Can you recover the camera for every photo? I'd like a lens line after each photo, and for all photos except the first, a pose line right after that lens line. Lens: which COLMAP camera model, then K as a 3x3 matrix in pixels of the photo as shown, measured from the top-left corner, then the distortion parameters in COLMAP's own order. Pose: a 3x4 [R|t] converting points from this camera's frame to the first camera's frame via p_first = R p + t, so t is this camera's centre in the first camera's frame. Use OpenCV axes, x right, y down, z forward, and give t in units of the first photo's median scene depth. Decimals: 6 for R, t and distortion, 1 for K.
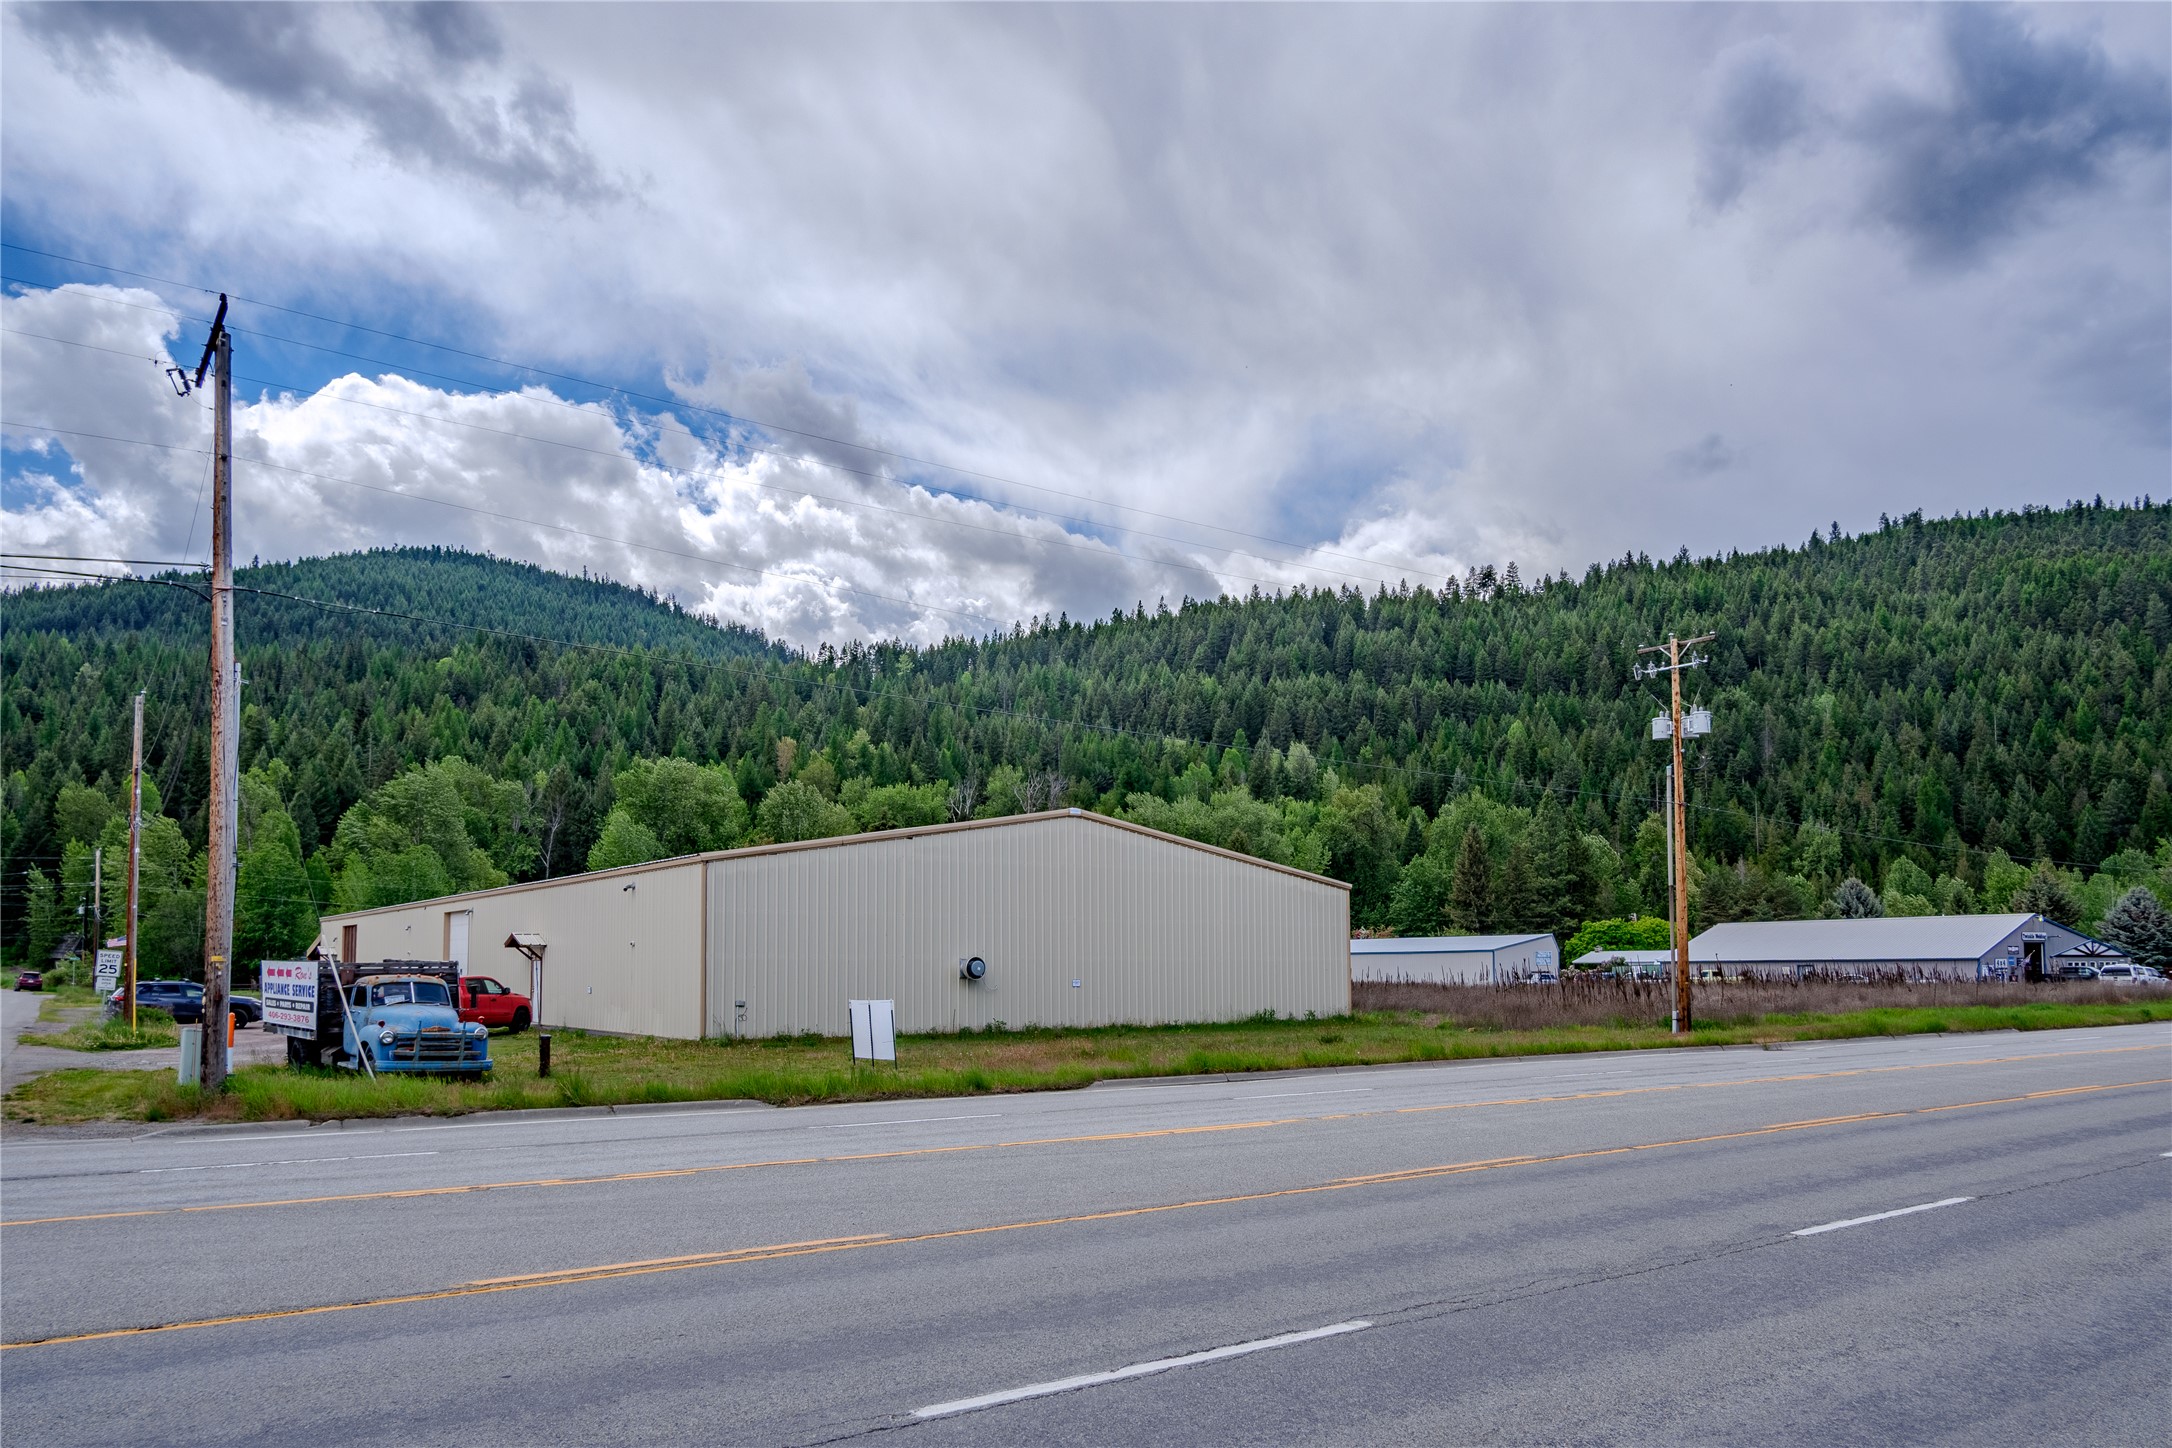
lens RADIAL K [[1482.3, 0, 1086.0], [0, 1482.3, 724.0], [0, 0, 1]] dist [-0.010111, -0.000970]
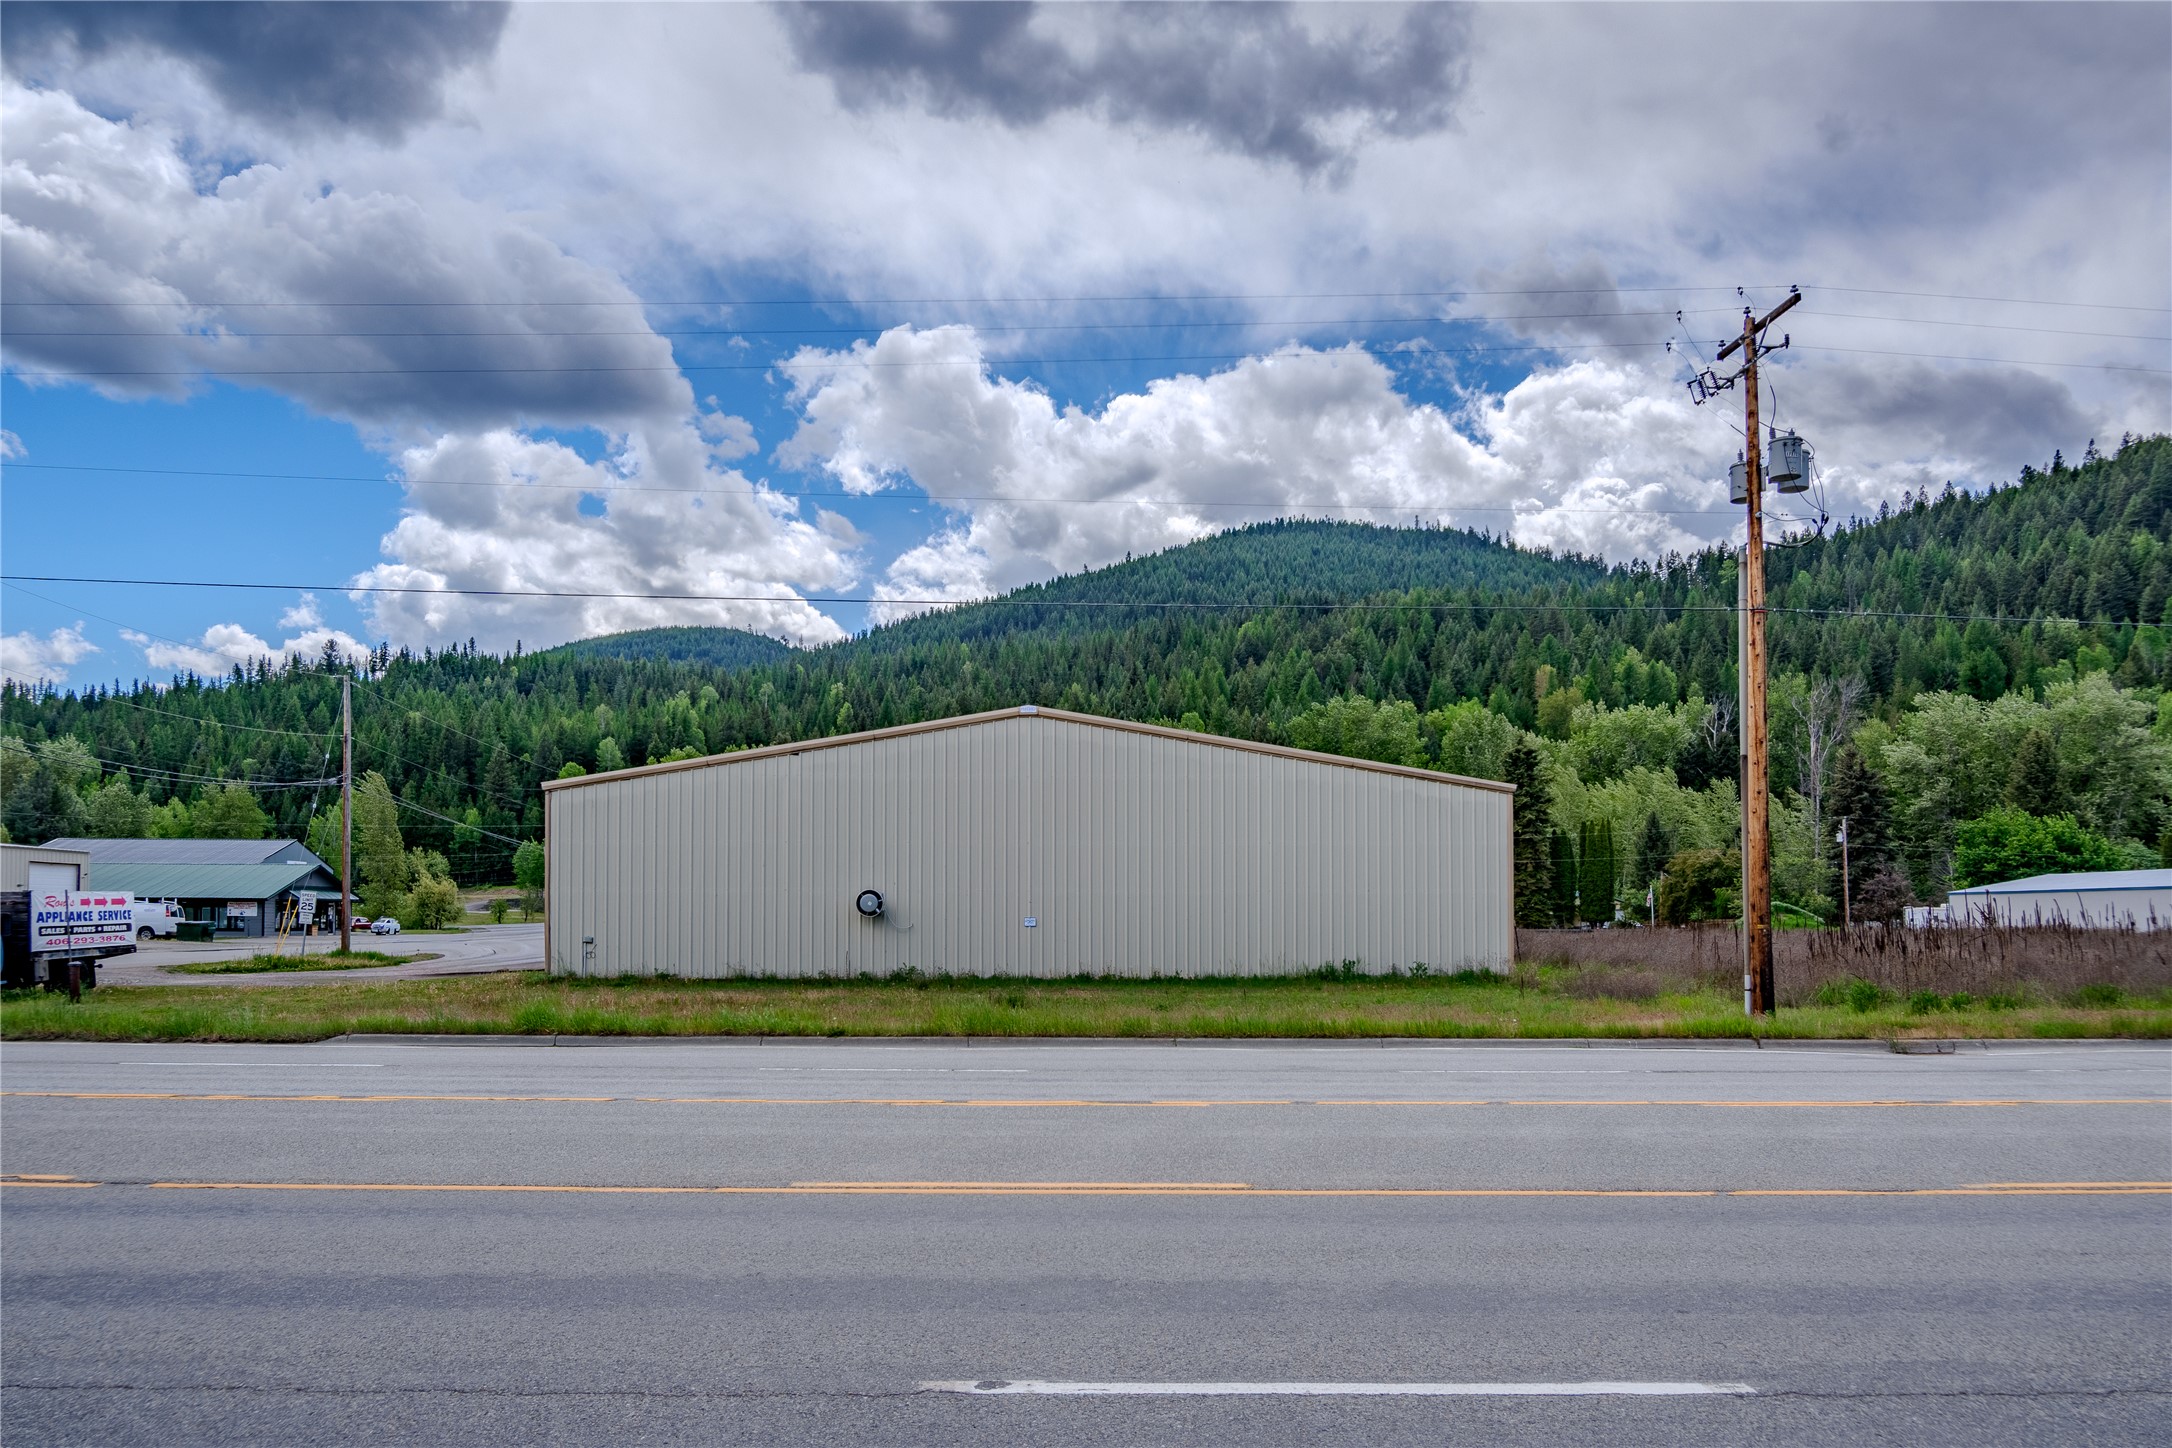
lens RADIAL K [[1453.6, 0, 1085.9], [0, 1453.6, 805.2], [0, 0, 1]] dist [-0.005157, 0.001124]
pose [[0.804802, -0.040425, -0.592165, 0.083656], [0.095121, 0.993567, 0.061451, 0.010150], [0.585872, -0.105784, 0.803470, 0.060671]]
